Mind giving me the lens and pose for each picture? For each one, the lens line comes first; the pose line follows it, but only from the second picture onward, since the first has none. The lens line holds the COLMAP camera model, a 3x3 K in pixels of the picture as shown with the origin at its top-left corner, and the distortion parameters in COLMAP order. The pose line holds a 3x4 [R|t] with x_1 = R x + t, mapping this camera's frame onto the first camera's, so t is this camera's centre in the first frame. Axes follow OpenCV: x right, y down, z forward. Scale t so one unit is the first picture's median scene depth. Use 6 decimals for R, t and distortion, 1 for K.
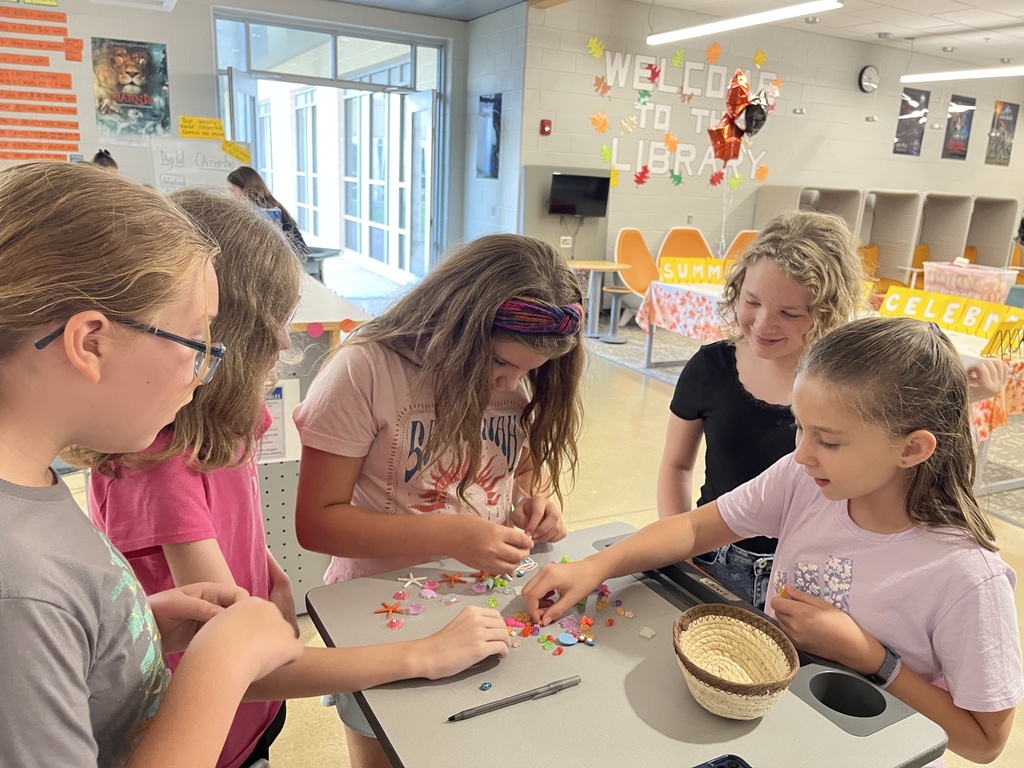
lens RADIAL K [[769.6, 0, 509.4], [0, 769.6, 389.4], [0, 0, 1]] dist [0.026378, -0.077322]
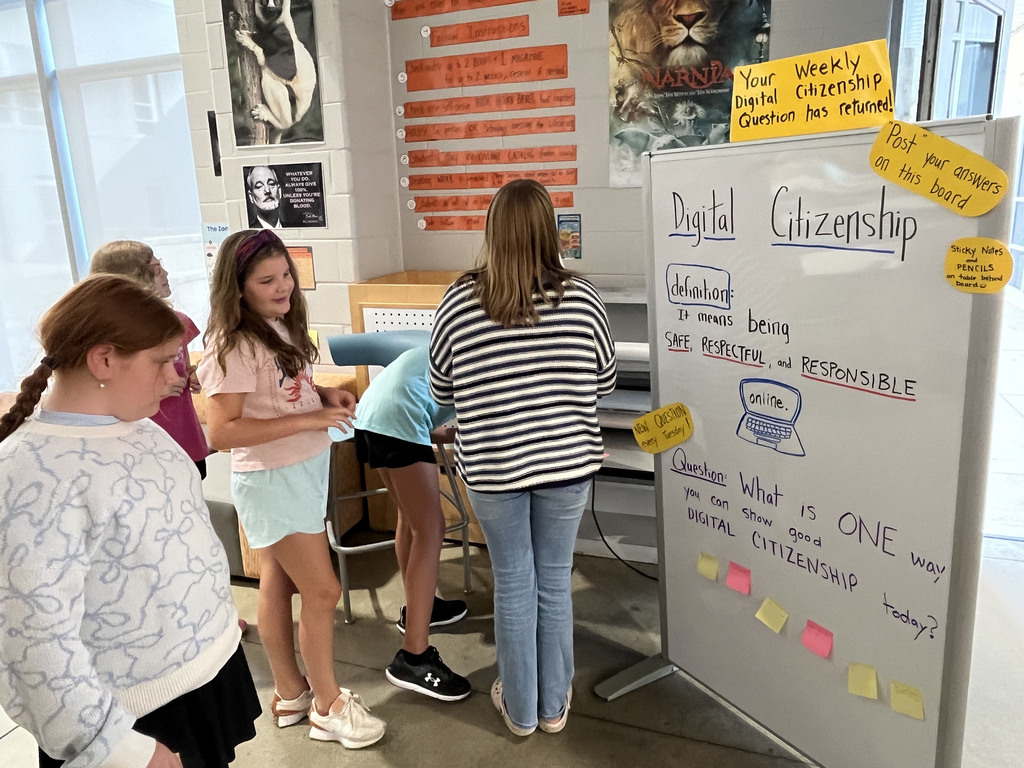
lens RADIAL K [[727.7, 0, 514.6], [0, 727.7, 367.6], [0, 0, 1]] dist [-0.002177, -0.003668]
pose [[0.671190, 0.089385, -0.735877, -0.240960], [-0.132318, 0.991207, -0.000288, -0.205121], [0.729381, 0.097563, 0.677115, 0.676224]]
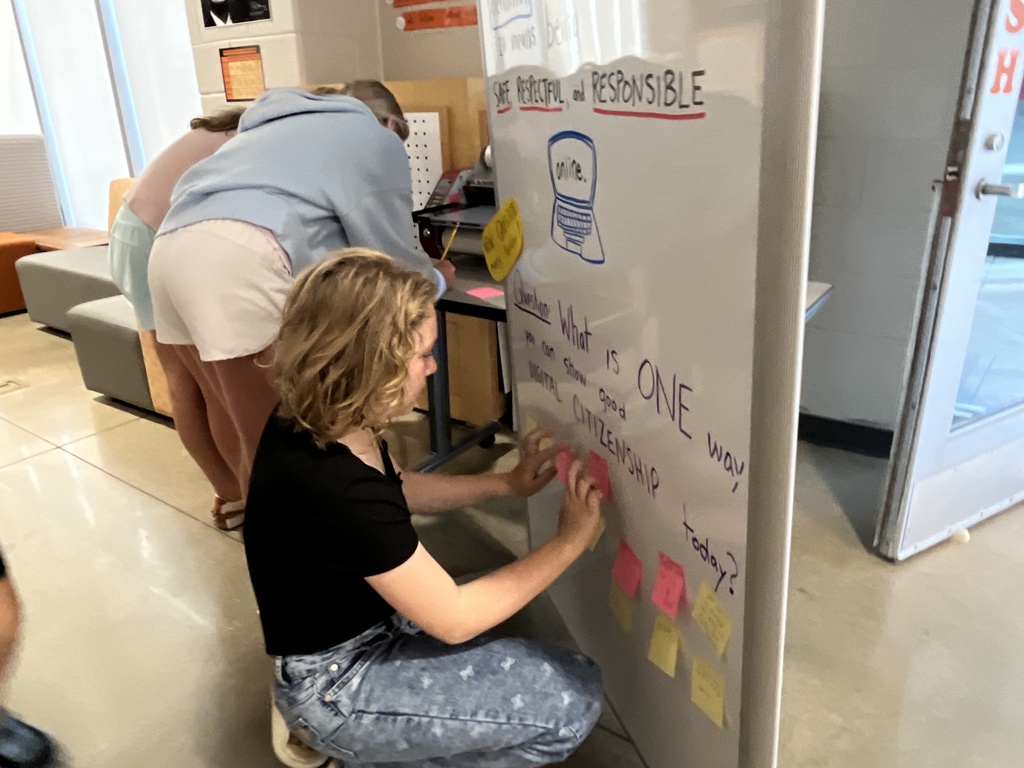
lens RADIAL K [[727.7, 0, 508.6], [0, 727.7, 374.7], [0, 0, 1]] dist [-0.002177, -0.003668]
pose [[0.442496, 0.249101, -0.861479, -0.233662], [-0.188791, 0.964993, 0.182061, -0.189935], [0.876673, 0.082078, 0.474034, 0.832736]]
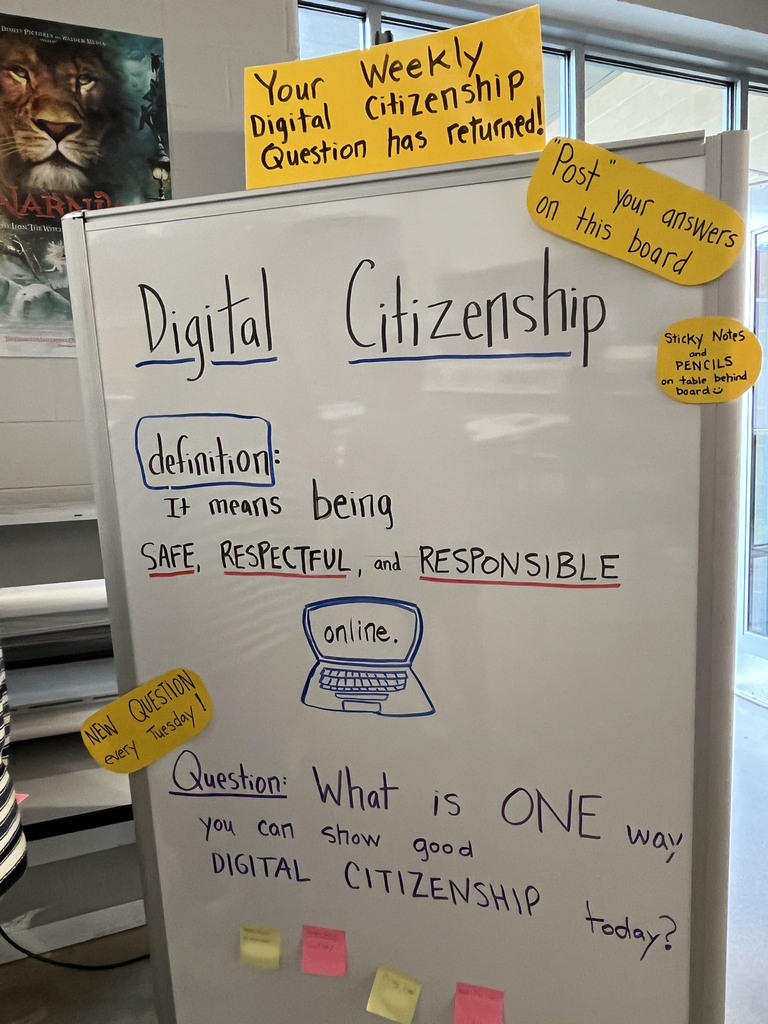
lens RADIAL K [[727.7, 0, 387.5], [0, 727.7, 510.7], [0, 0, 1]] dist [-0.002177, -0.003668]
pose [[0.990290, -0.077403, -0.115476, -0.341039], [0.056717, 0.983333, -0.172739, -0.203959], [0.126922, 0.164512, 0.978175, 0.763552]]
